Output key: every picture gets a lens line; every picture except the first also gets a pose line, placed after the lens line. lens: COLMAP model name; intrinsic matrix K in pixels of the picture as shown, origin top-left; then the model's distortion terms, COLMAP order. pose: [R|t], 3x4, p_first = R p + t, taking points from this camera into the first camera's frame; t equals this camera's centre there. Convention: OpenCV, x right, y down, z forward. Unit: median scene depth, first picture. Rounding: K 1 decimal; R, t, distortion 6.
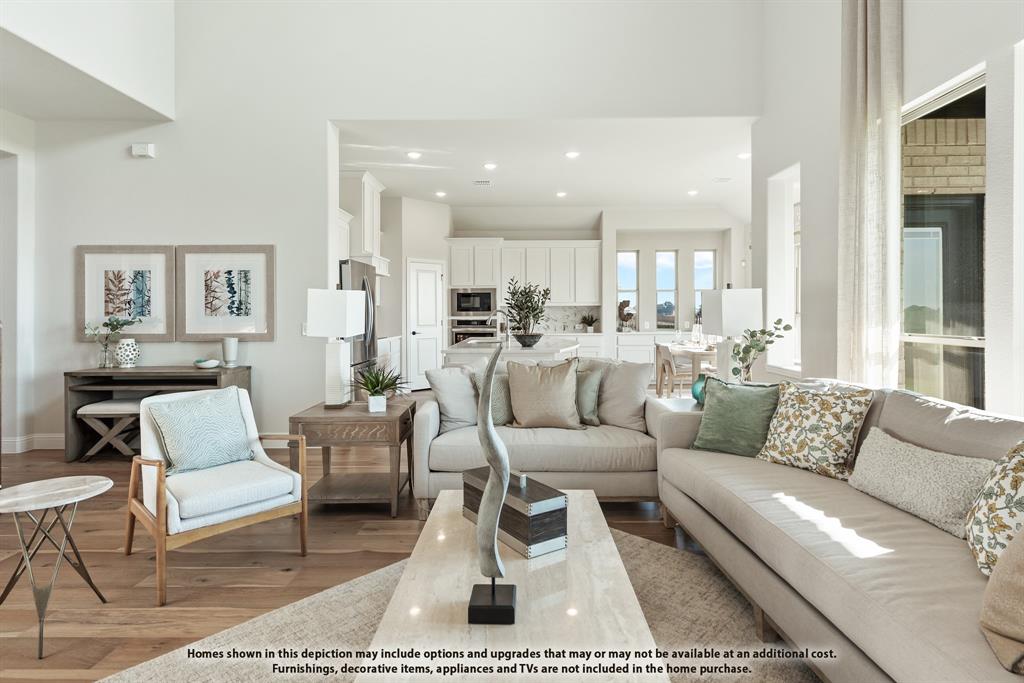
lens RADIAL K [[535.6, 0, 518.7], [0, 535.6, 317.5], [0, 0, 1]] dist [0.038711, -0.030639]
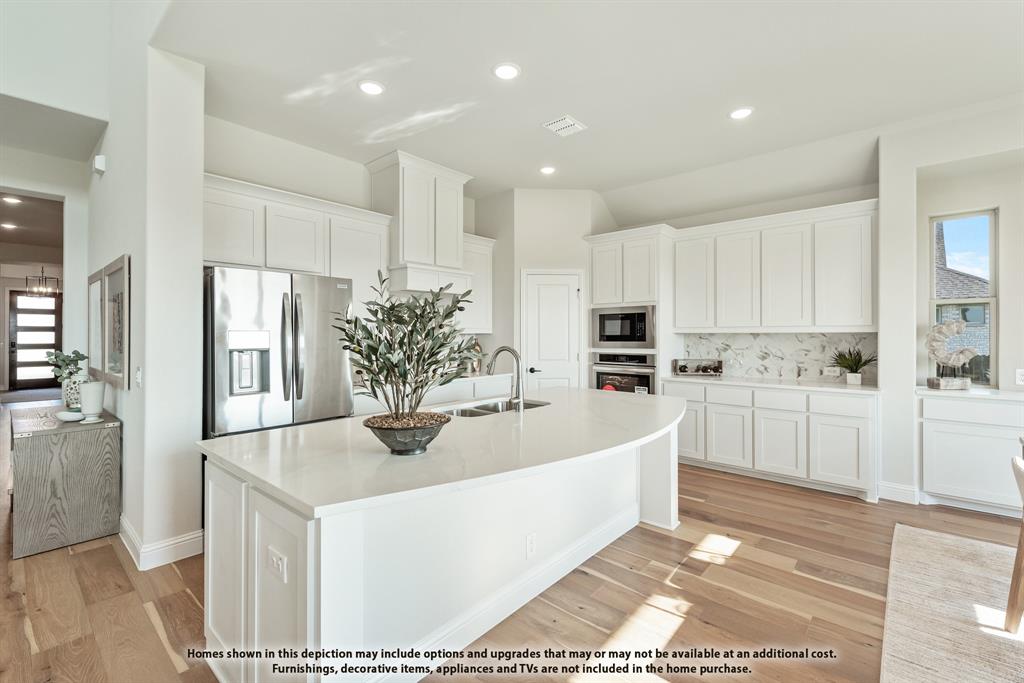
lens RADIAL K [[438.0, 0, 513.1], [0, 438.0, 333.3], [0, 0, 1]] dist [-0.001305, -0.000225]
pose [[0.760032, 0.001417, -0.649884, 0.166498], [-0.006553, 0.999964, -0.005483, -0.017761], [0.649852, 0.008425, 0.760014, 0.500354]]
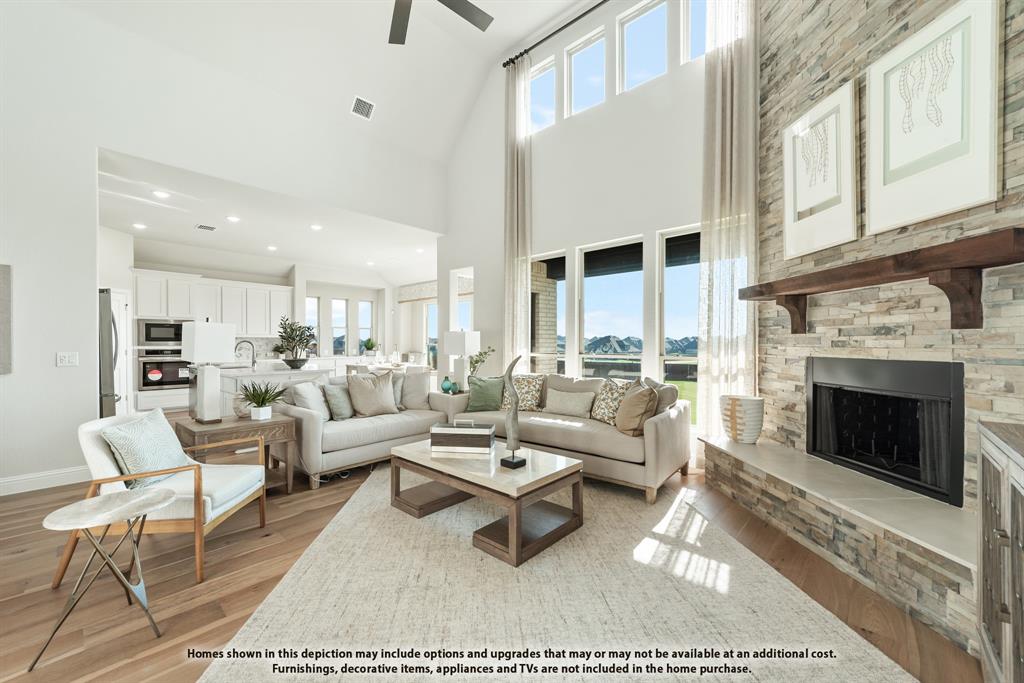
lens RADIAL K [[400.0, 0, 512.0], [0, 400.0, 345.2], [0, 0, 1]] dist [0.003585, -0.000051]
pose [[0.665385, 0.000703, 0.746500, -0.221562], [0.004061, 0.999981, -0.004562, 0.002191], [-0.746489, 0.006067, 0.665370, -0.030134]]
